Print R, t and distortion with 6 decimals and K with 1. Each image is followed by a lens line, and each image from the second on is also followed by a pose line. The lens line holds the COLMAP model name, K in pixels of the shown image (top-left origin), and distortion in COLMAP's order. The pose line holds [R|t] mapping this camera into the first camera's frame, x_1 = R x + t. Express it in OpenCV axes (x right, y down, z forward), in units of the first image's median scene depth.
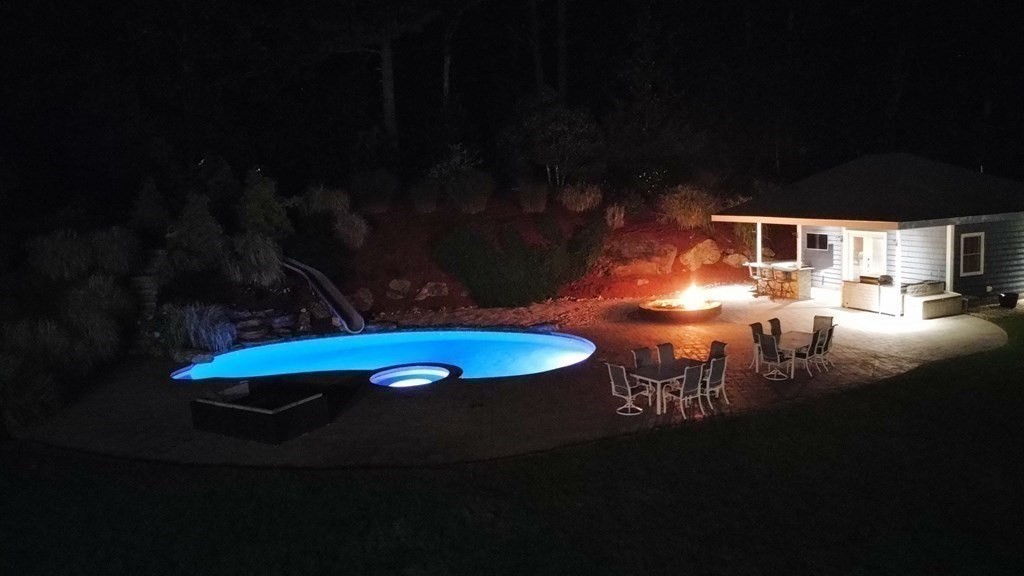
lens RADIAL K [[762.3, 0, 510.9], [0, 762.3, 284.9], [0, 0, 1]] dist [0.005559, 0.007013]
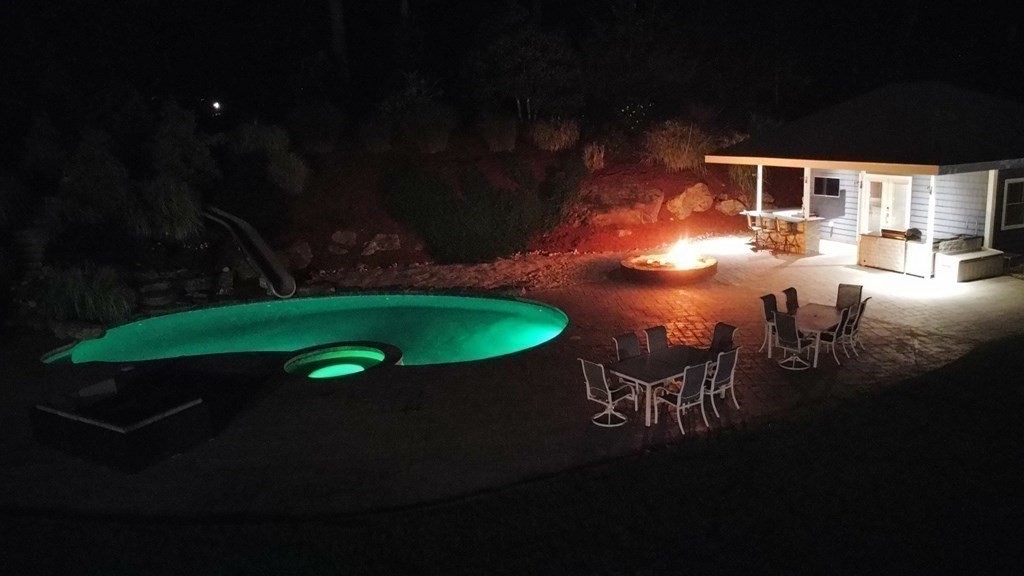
lens RADIAL K [[762.3, 0, 511.6], [0, 762.3, 284.6], [0, 0, 1]] dist [0.005559, 0.007013]
pose [[0.999611, -0.004230, 0.027568, 0.021182], [0.002012, 0.996792, 0.080006, -0.016543], [-0.027818, -0.079919, 0.996413, 0.144698]]
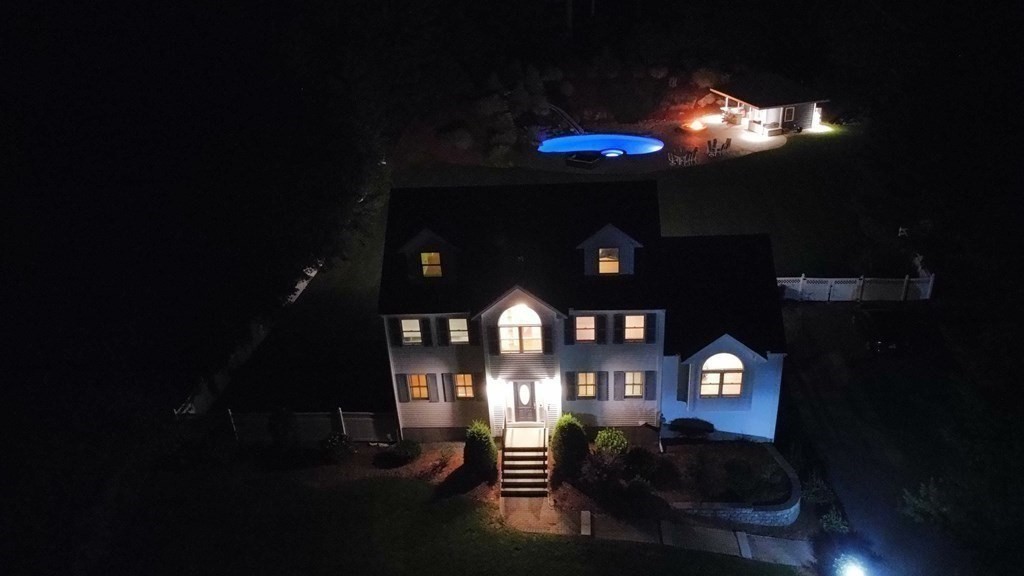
lens RADIAL K [[762.3, 0, 505.4], [0, 762.3, 288.0], [0, 0, 1]] dist [0.005559, 0.007013]
pose [[0.998109, 0.028915, -0.054250, -0.297237], [-0.009294, 0.943306, 0.331794, -0.331255], [0.060768, -0.330662, 0.941791, -1.864466]]
